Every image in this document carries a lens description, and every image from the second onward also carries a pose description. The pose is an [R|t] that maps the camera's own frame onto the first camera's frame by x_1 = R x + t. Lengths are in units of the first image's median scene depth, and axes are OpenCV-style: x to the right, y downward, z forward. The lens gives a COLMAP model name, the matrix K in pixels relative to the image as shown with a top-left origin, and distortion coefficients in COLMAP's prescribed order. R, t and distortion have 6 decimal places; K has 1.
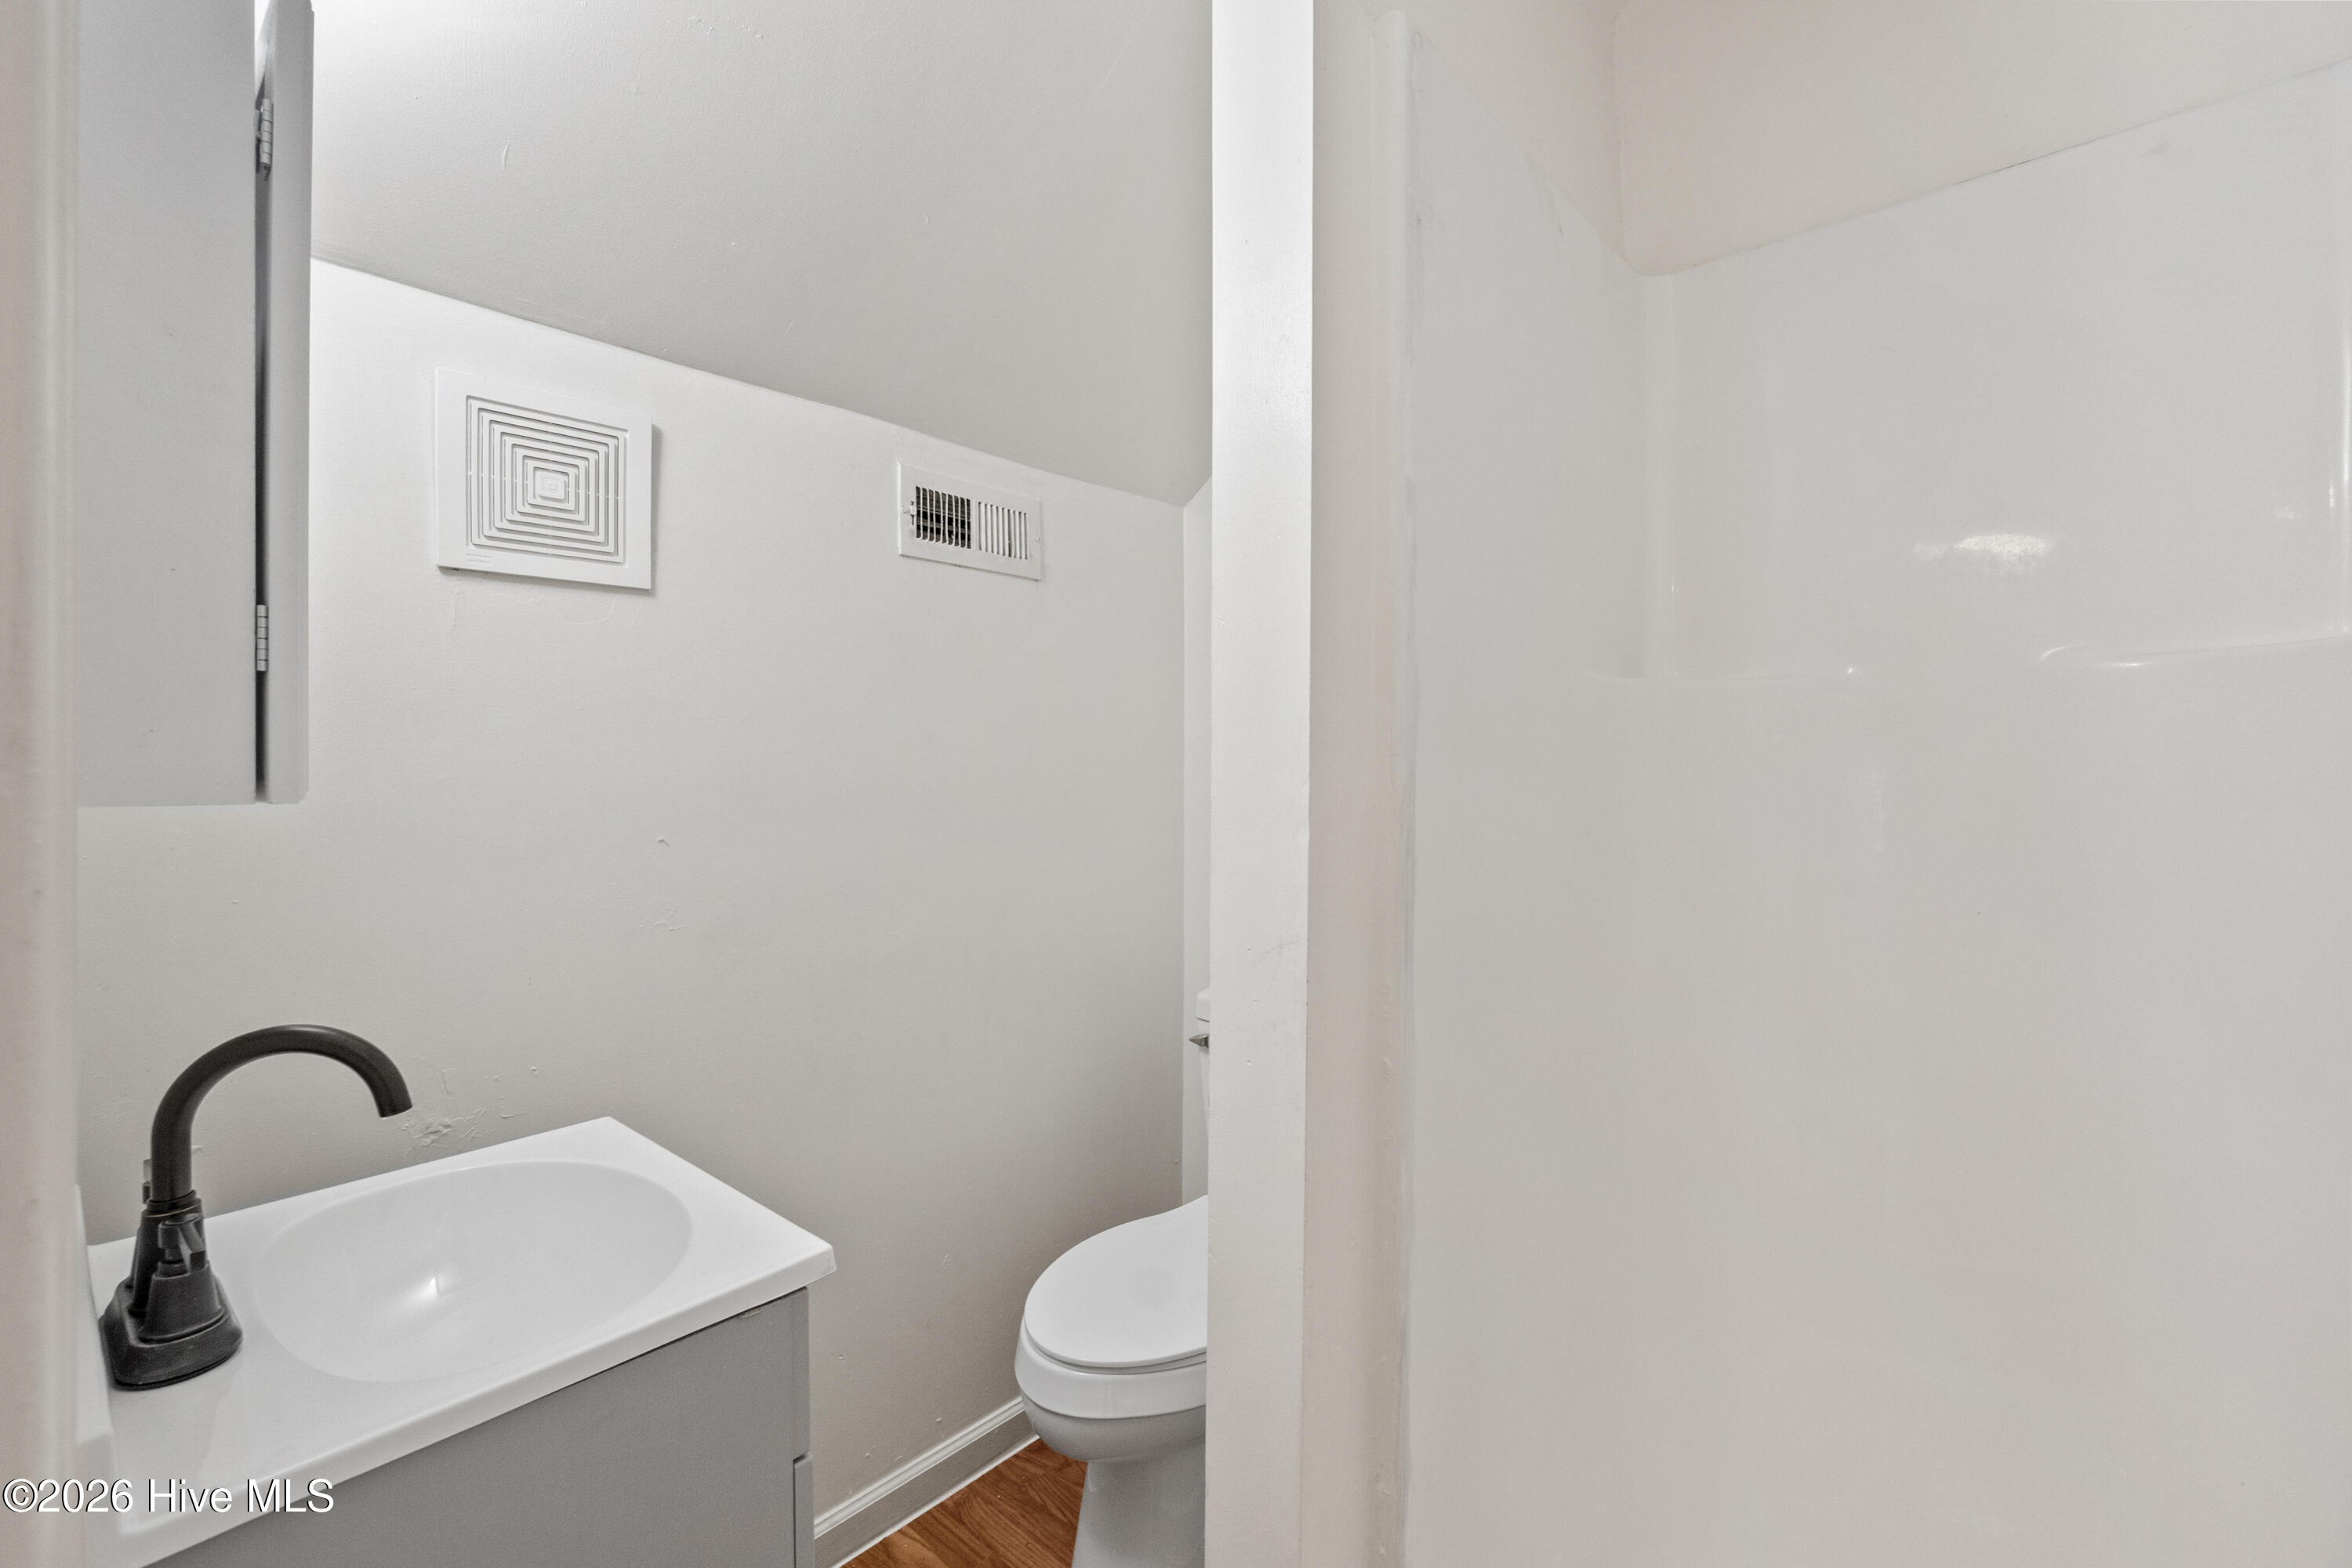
lens RADIAL K [[1008.5, 0, 1160.4], [0, 1008.5, 765.8], [0, 0, 1]] dist [-0.013875, 0.004430]
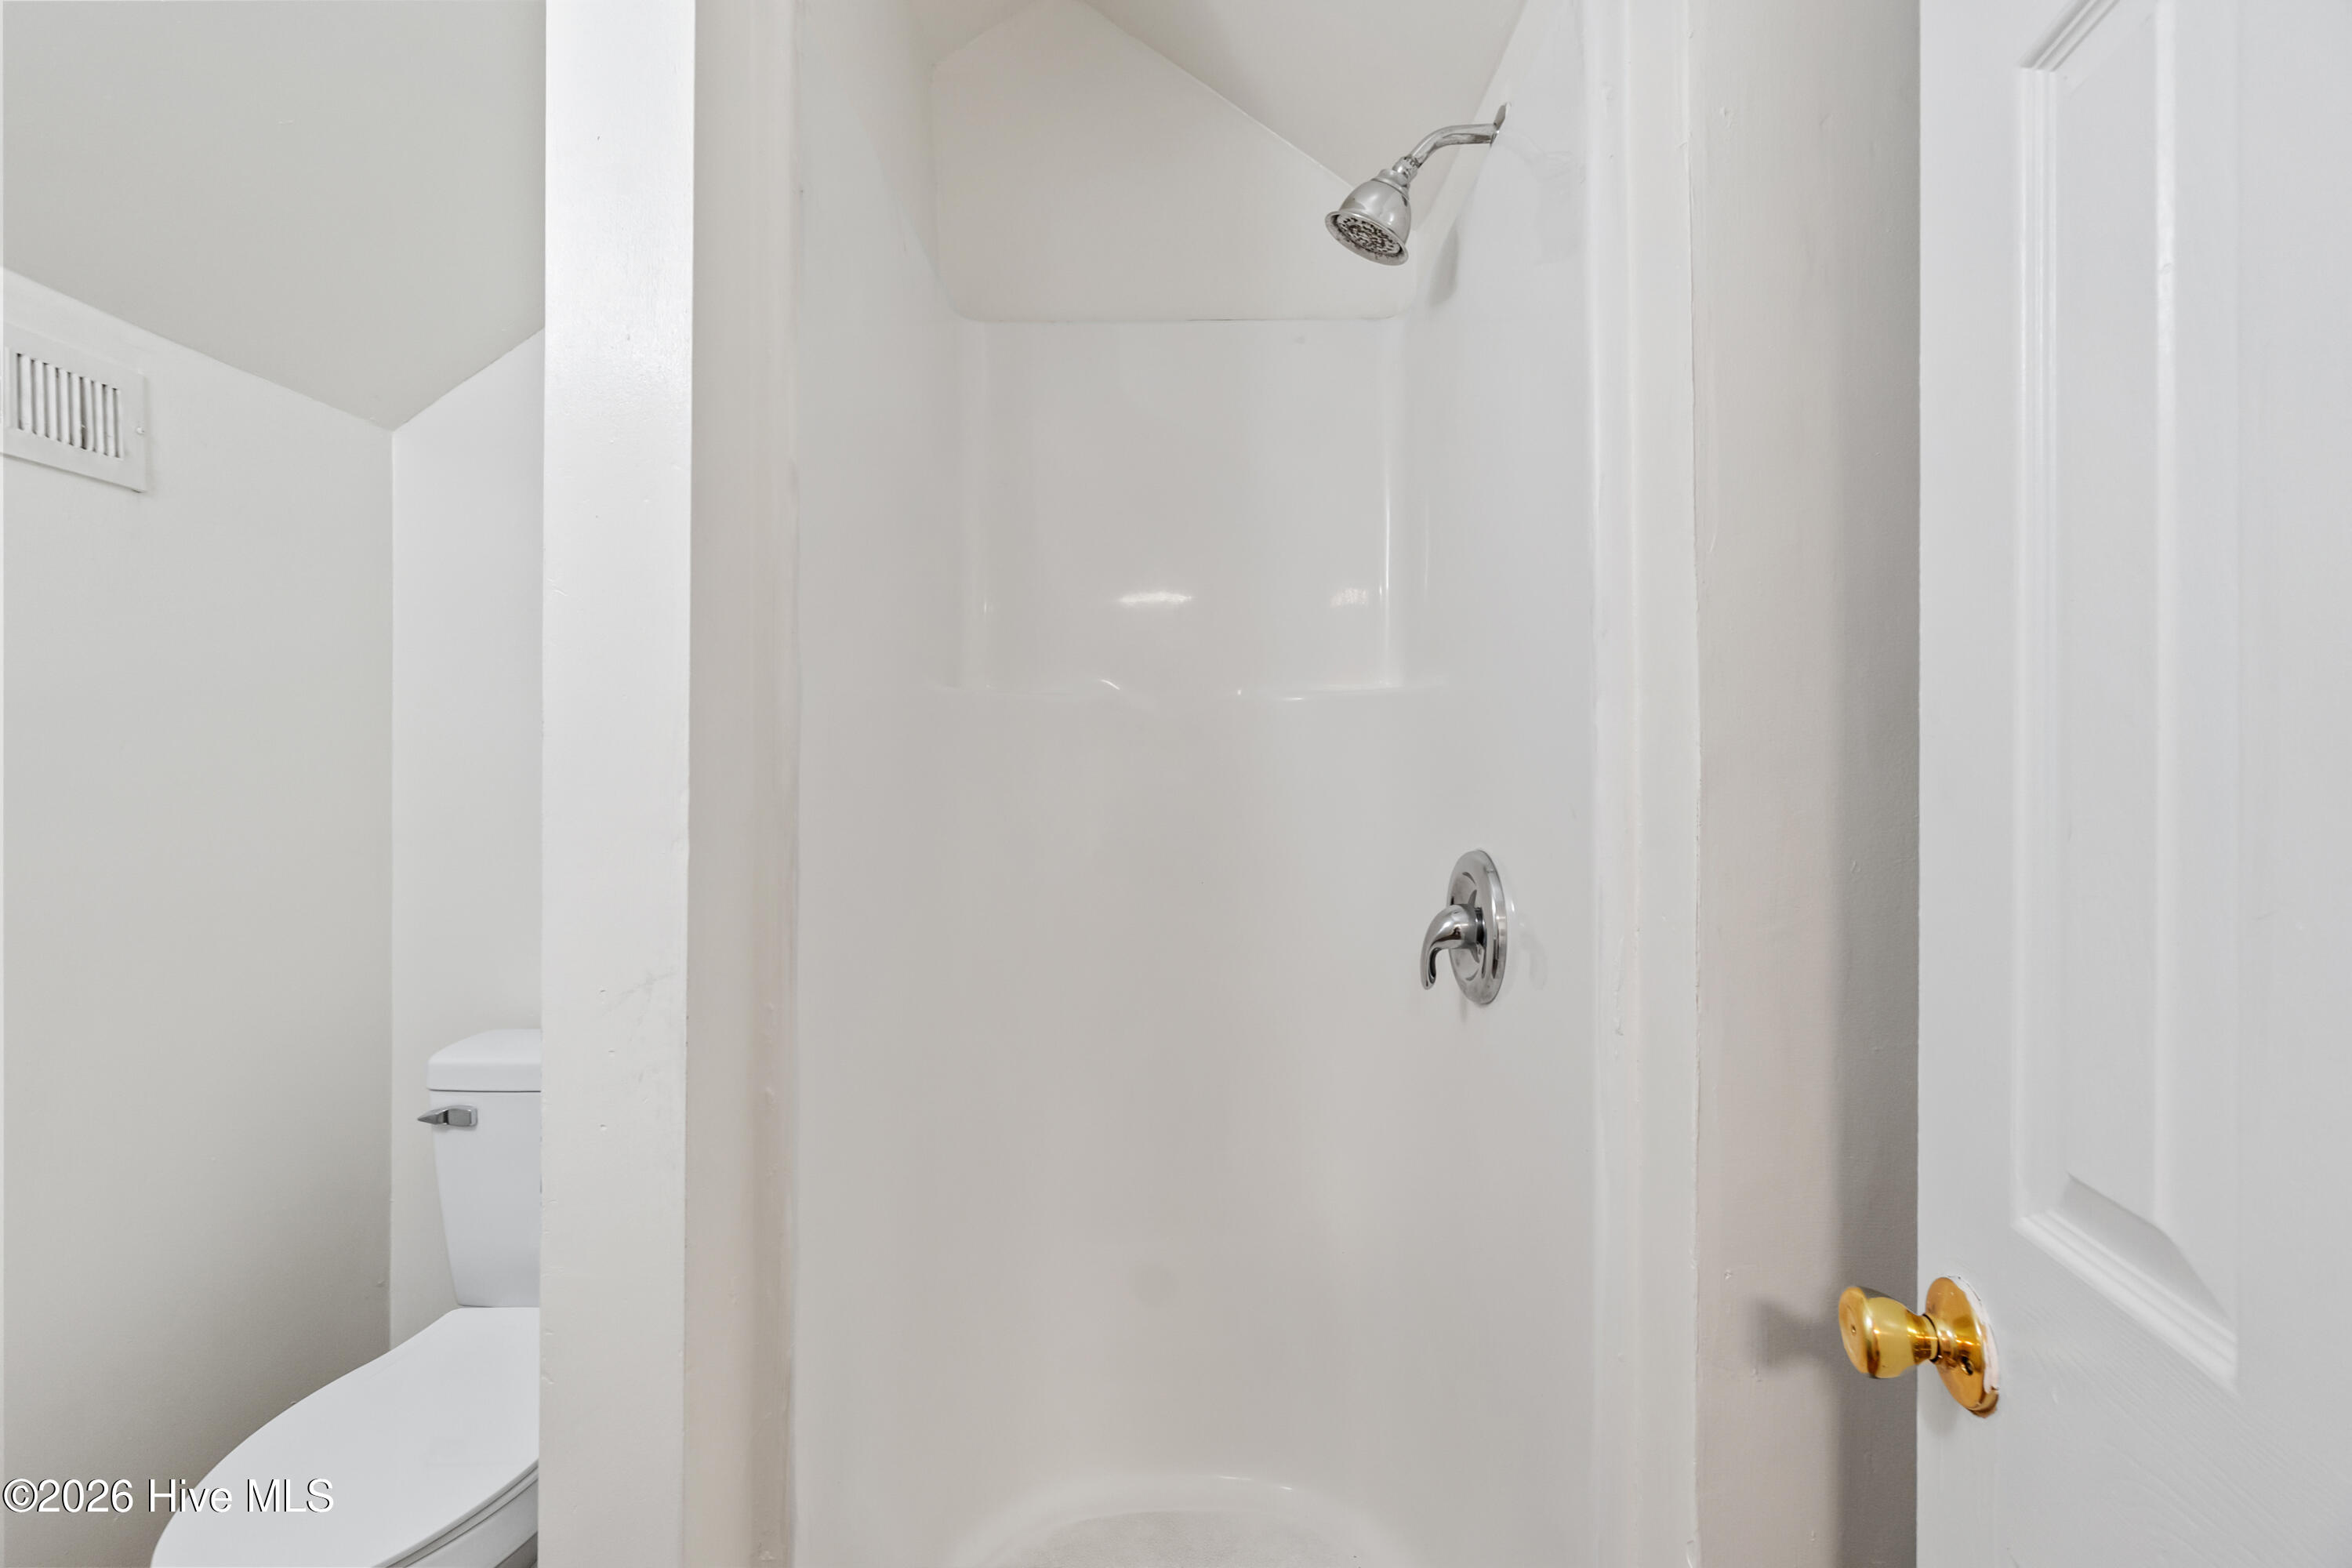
lens RADIAL K [[1008.5, 0, 1160.4], [0, 1008.5, 765.8], [0, 0, 1]] dist [-0.013875, 0.004430]
pose [[0.734601, 0.002207, 0.678496, -0.136444], [-0.003163, 0.999995, 0.000171, -0.005042], [-0.678492, -0.002271, 0.734604, 0.082196]]
